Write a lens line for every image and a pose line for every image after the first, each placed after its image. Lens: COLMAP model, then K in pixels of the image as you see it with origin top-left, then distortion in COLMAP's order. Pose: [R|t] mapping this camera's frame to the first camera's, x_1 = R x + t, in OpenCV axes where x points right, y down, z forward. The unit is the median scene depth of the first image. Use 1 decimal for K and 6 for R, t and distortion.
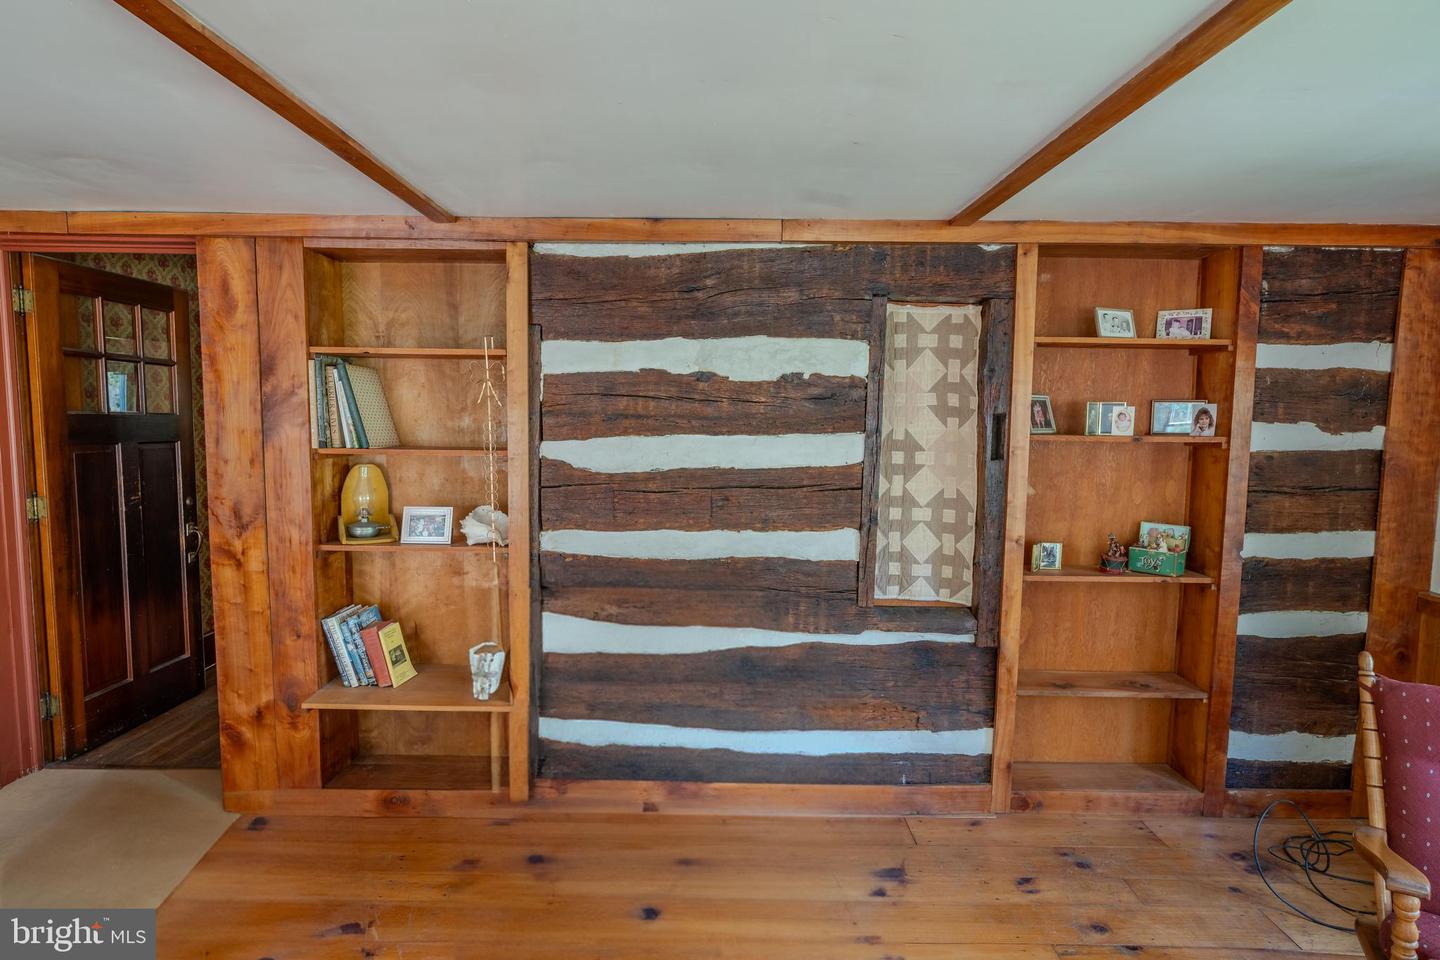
lens RADIAL K [[776.6, 0, 718.9], [0, 776.6, 486.7], [0, 0, 1]] dist [0.000756, 0.000114]
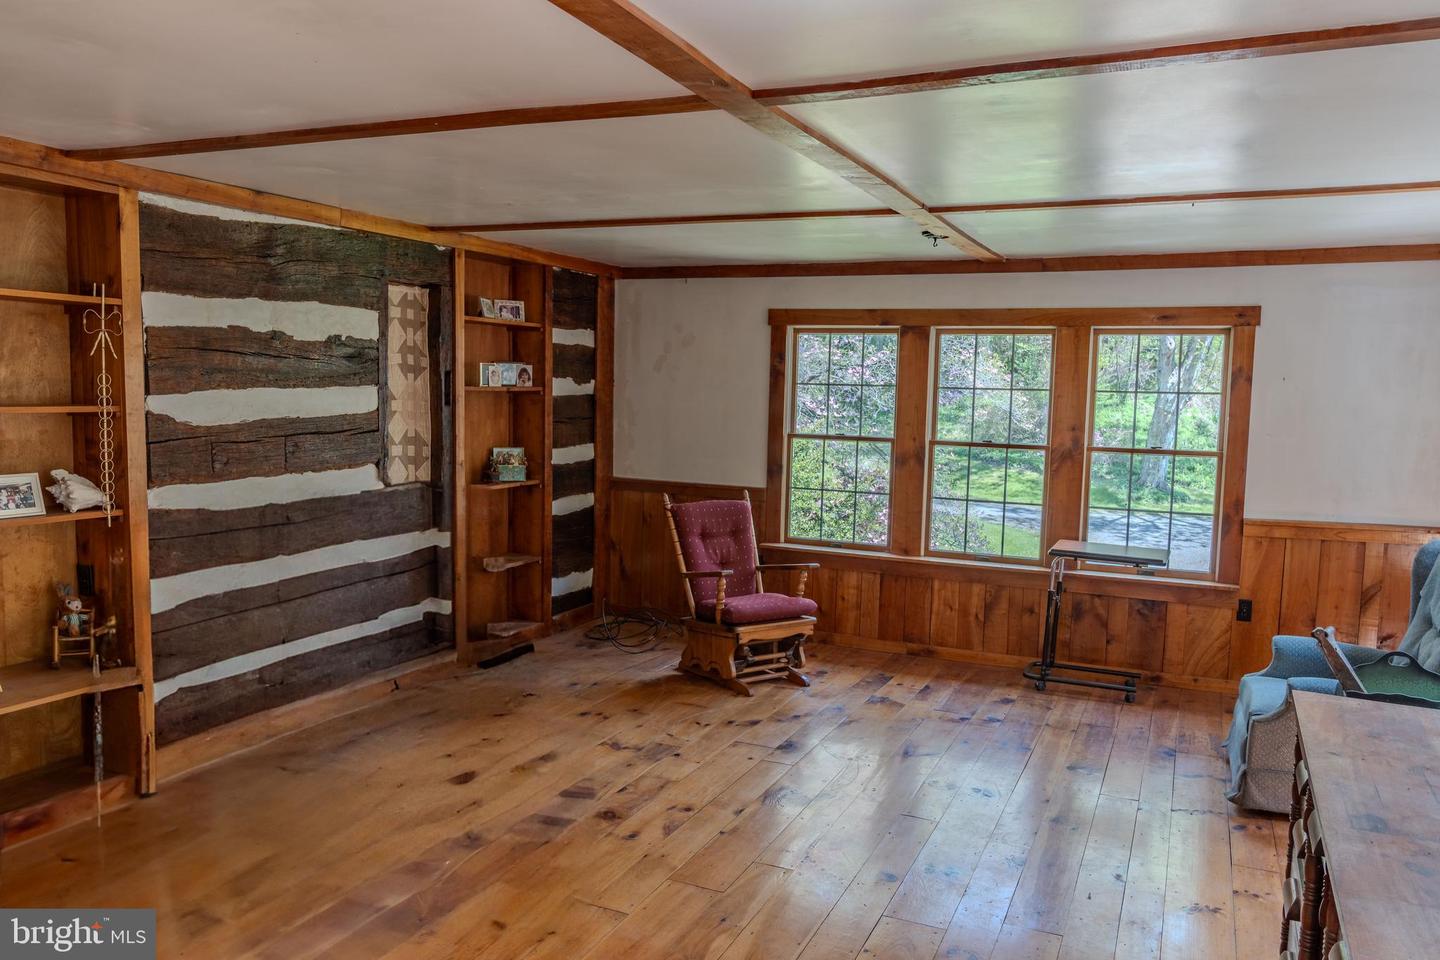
lens RADIAL K [[1095.0, 0, 718.2], [0, 1095.0, 482.0], [0, 0, 1]] dist [0.039518, 0.007334]
pose [[0.411444, -0.085670, 0.907400, -1.195583], [0.070532, 0.995580, 0.062014, 0.013317], [-0.908702, 0.038486, 0.415668, -0.215367]]
